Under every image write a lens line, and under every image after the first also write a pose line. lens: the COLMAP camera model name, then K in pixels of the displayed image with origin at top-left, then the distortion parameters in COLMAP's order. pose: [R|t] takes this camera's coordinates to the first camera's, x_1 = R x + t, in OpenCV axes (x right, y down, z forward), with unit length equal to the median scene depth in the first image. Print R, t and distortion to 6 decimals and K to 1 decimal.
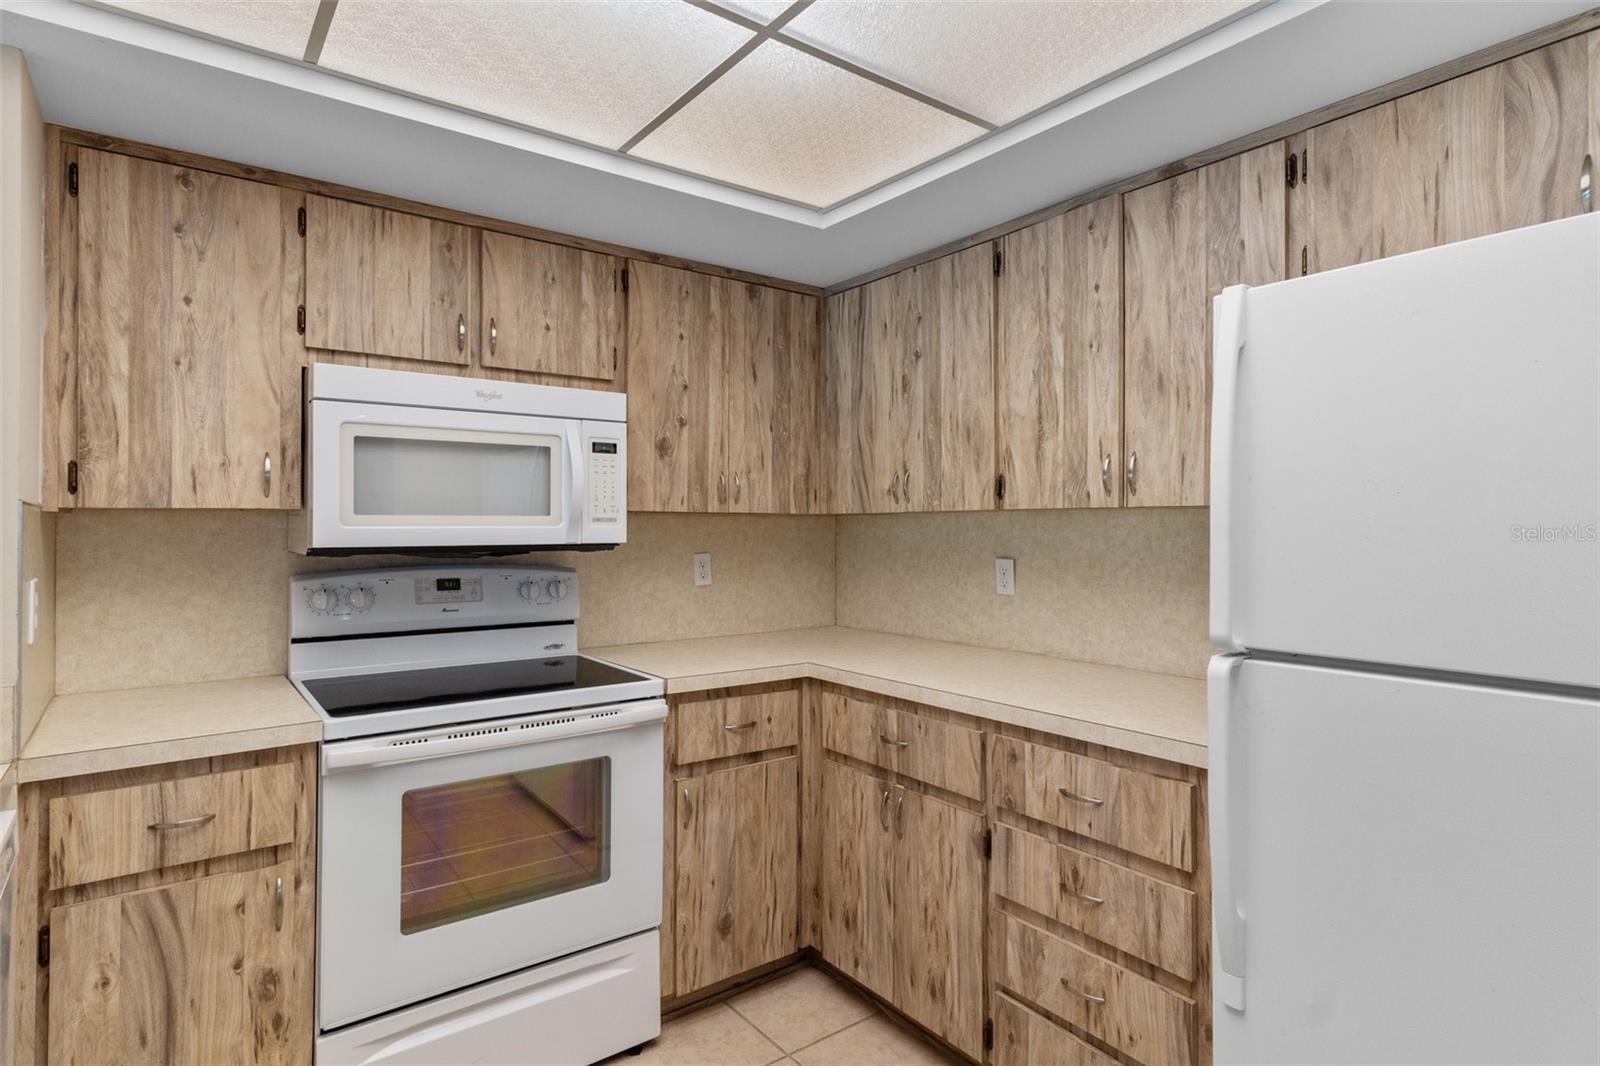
lens RADIAL K [[833.6, 0, 797.2], [0, 833.6, 520.8], [0, 0, 1]] dist [0.006004, -0.000451]
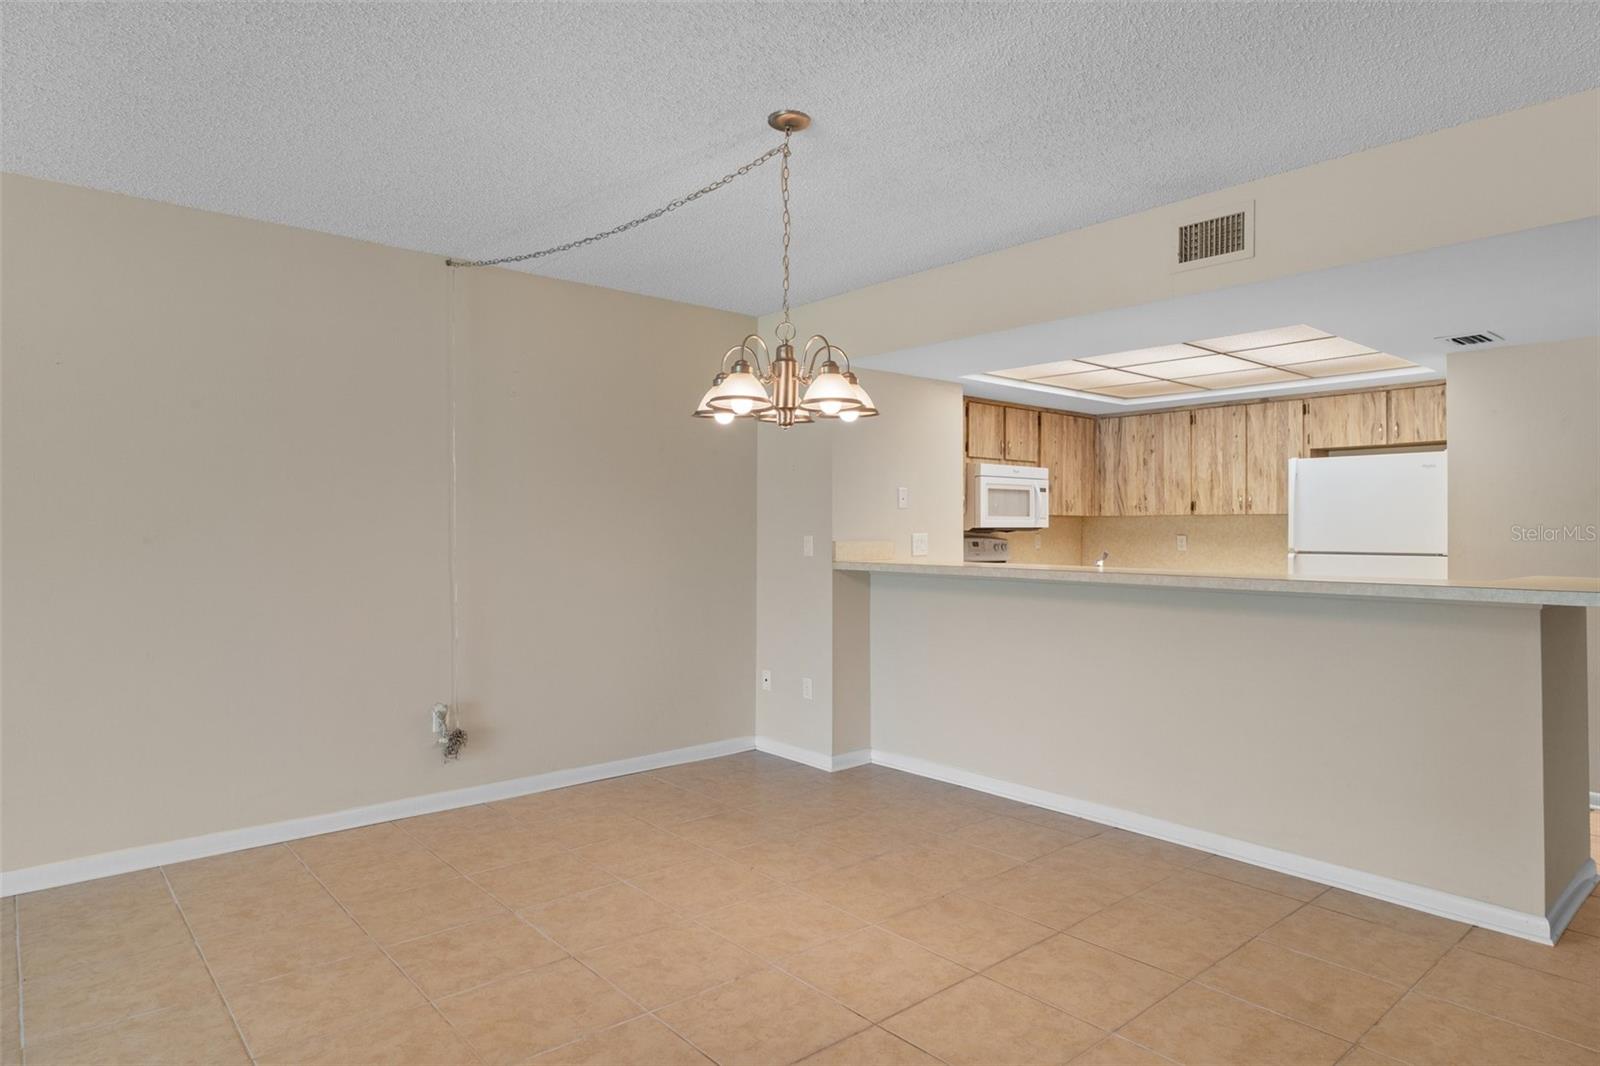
lens RADIAL K [[921.7, 0, 793.8], [0, 921.7, 515.7], [0, 0, 1]] dist [-0.005440, 0.001065]
pose [[0.997616, 0.003285, 0.068935, -1.260106], [-0.002862, 0.999976, -0.006236, 0.011501], [-0.068954, 0.006024, 0.997602, -1.870420]]
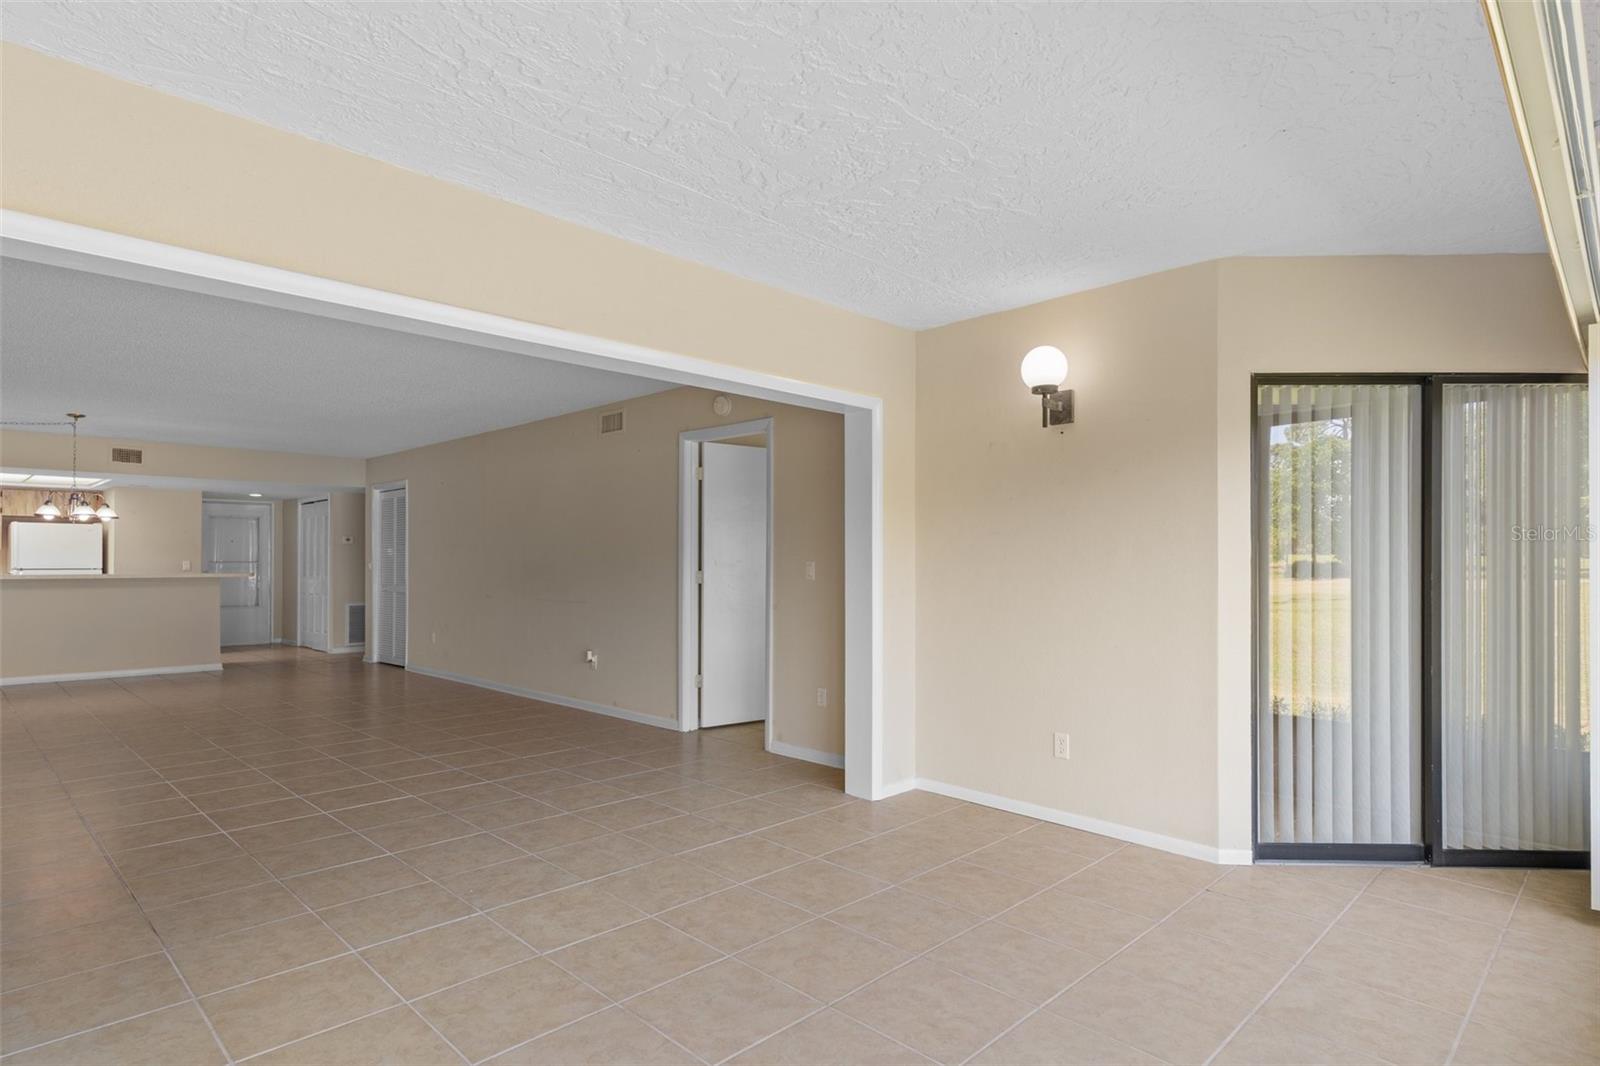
lens RADIAL K [[853.0, 0, 782.5], [0, 853.0, 555.3], [0, 0, 1]] dist [0.009556, -0.000943]
pose [[-0.144317, 0.007372, 0.989504, -4.995118], [-0.009633, 0.999914, -0.008854, 0.016963], [-0.989485, -0.010809, -0.144234, -2.906171]]
